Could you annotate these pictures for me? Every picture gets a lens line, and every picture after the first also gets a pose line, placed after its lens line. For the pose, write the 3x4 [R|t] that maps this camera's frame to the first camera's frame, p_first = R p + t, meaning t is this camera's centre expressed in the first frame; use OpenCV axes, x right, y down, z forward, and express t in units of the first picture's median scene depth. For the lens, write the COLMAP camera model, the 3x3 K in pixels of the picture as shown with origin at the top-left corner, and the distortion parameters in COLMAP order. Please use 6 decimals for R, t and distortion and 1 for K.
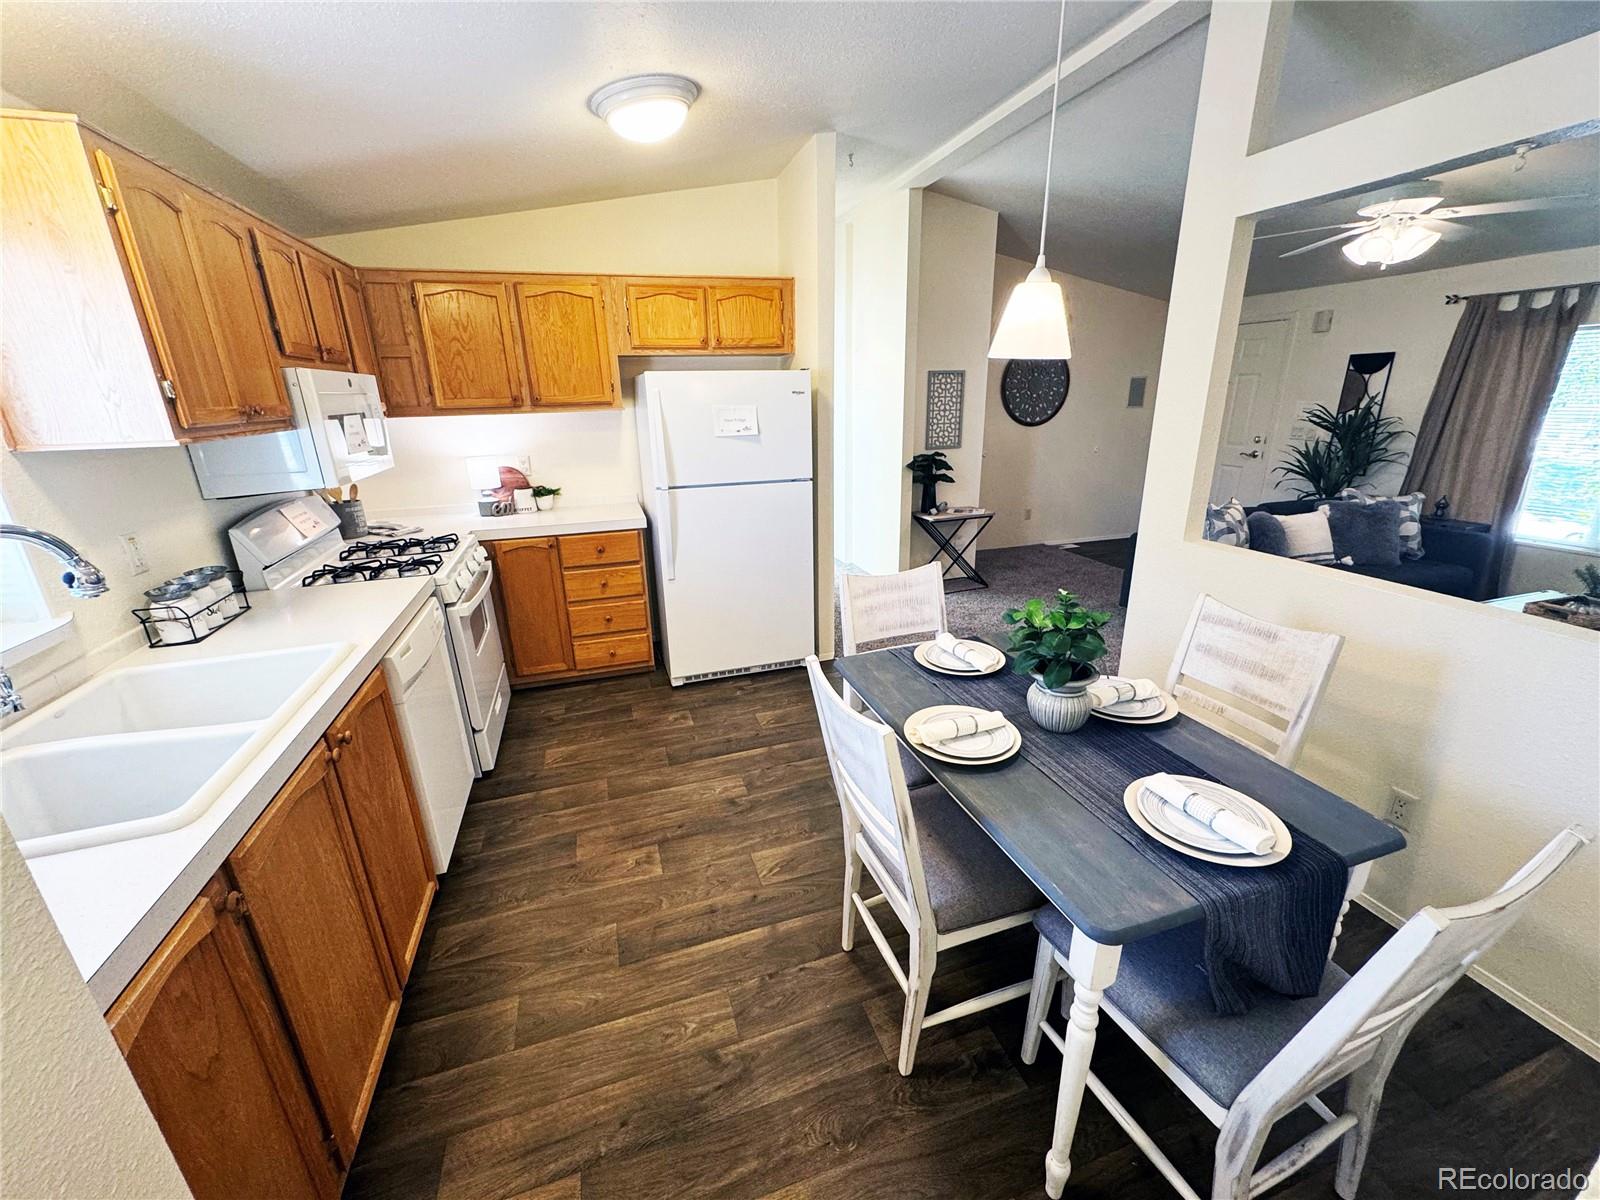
lens RADIAL K [[638.6, 0, 795.2], [0, 638.6, 602.3], [0, 0, 1]] dist [0.000480, 0.000911]
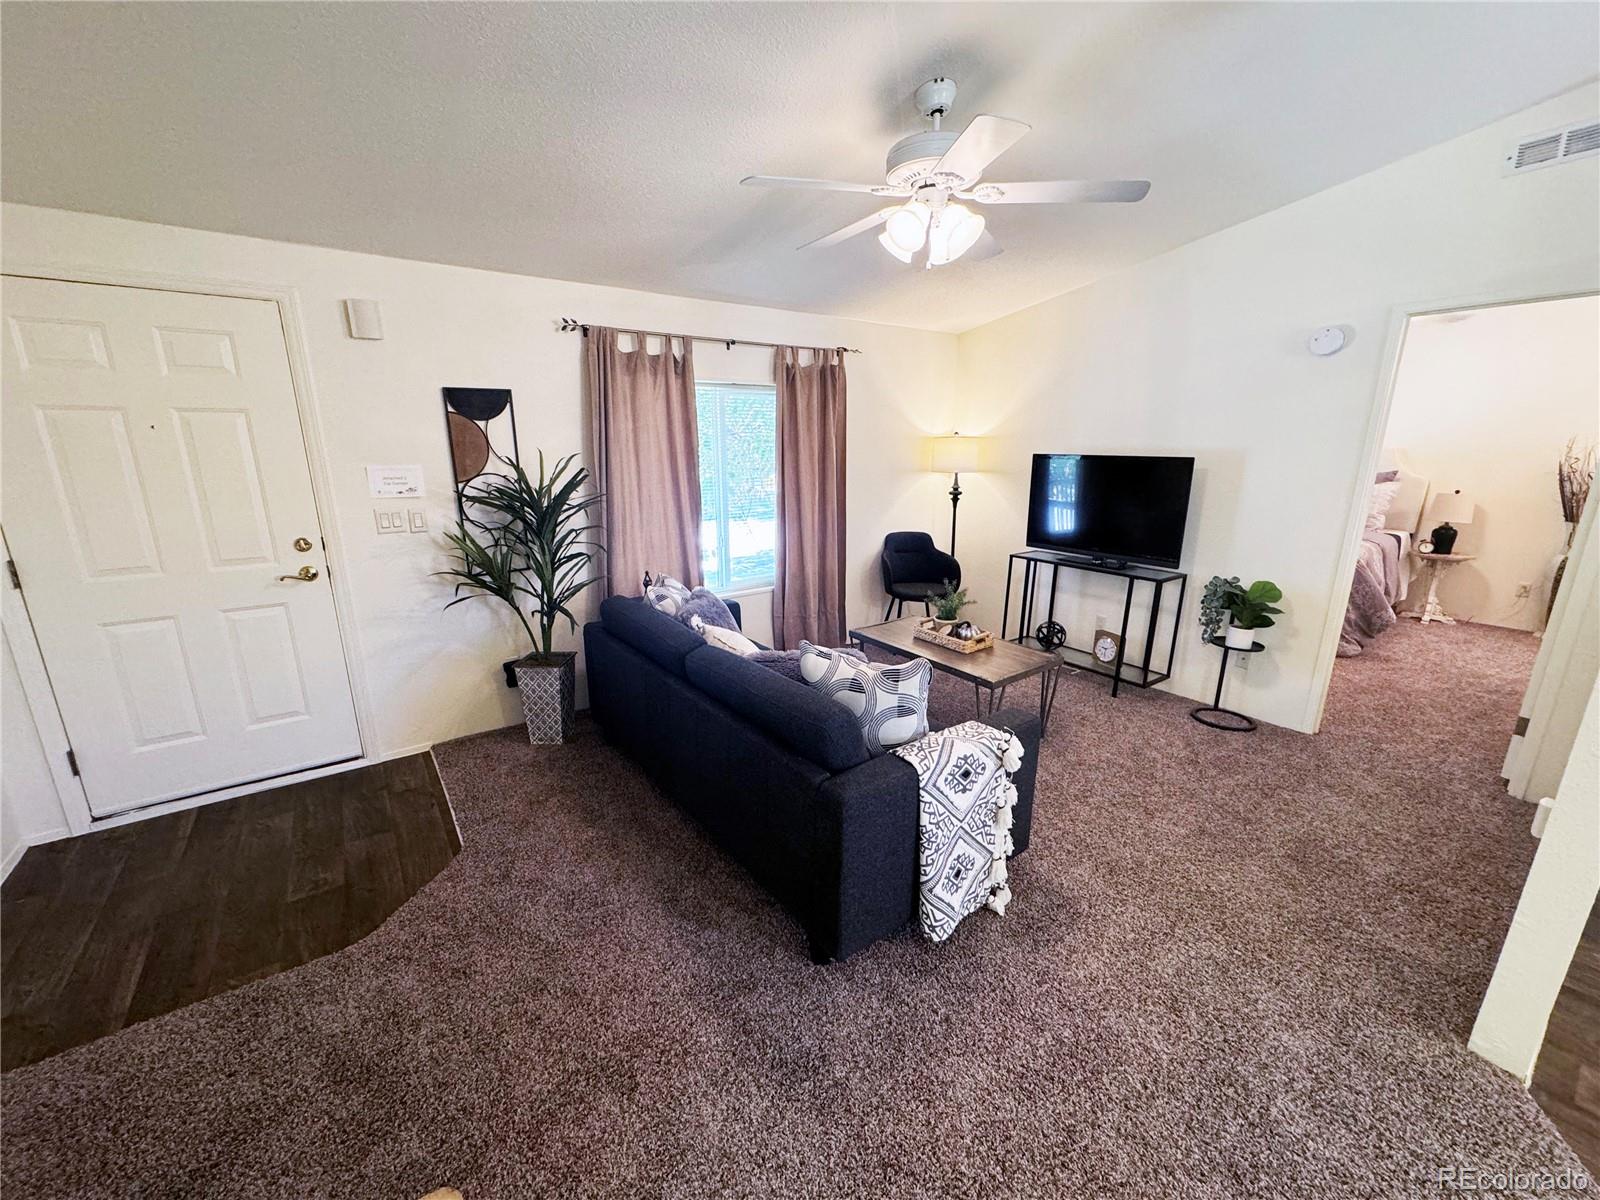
lens RADIAL K [[638.6, 0, 799.7], [0, 638.6, 602.4], [0, 0, 1]] dist [0.000480, 0.000911]
pose [[-0.310402, -0.218579, 0.925134, 0.169804], [0.309199, 0.897070, 0.315691, -0.301423], [-0.898914, 0.384042, -0.210868, 0.931083]]
